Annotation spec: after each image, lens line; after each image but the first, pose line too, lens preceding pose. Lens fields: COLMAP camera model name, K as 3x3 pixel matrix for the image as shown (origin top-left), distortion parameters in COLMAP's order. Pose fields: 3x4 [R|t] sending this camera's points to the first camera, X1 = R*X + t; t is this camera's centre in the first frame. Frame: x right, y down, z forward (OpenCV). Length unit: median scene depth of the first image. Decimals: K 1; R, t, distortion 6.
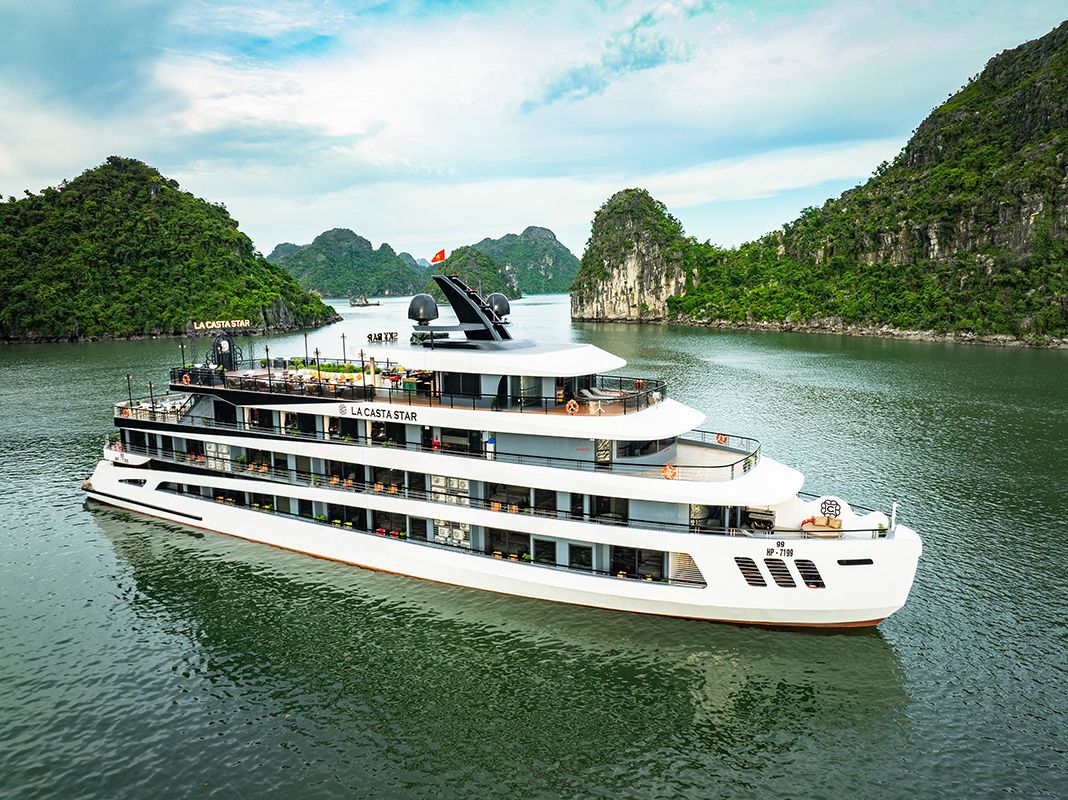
lens RADIAL K [[762.1, 0, 546.7], [0, 762.1, 396.2], [0, 0, 1]] dist [-0.045092, 0.027641]
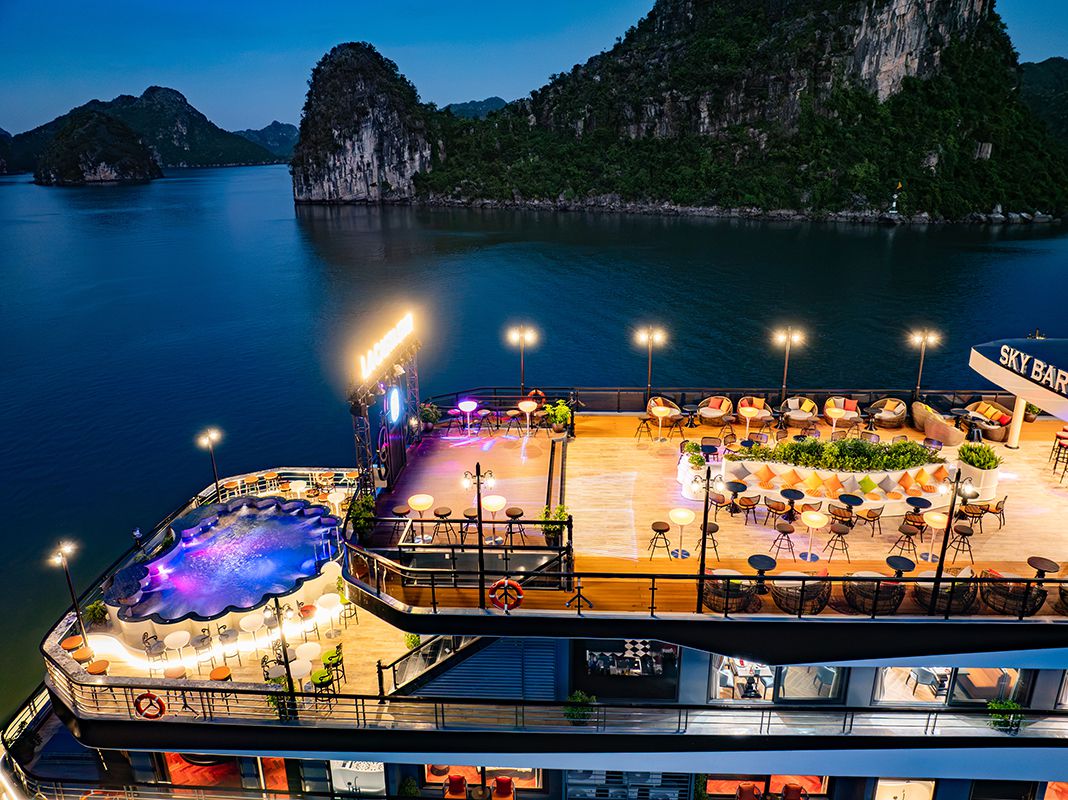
lens RADIAL K [[762.1, 0, 546.7], [0, 762.1, 396.2], [0, 0, 1]] dist [-0.045092, 0.027641]
pose [[0.895650, -0.134253, 0.424013, -0.138075], [0.063882, 0.982301, 0.176082, -0.027438], [-0.440148, -0.130620, 0.888374, 0.147124]]
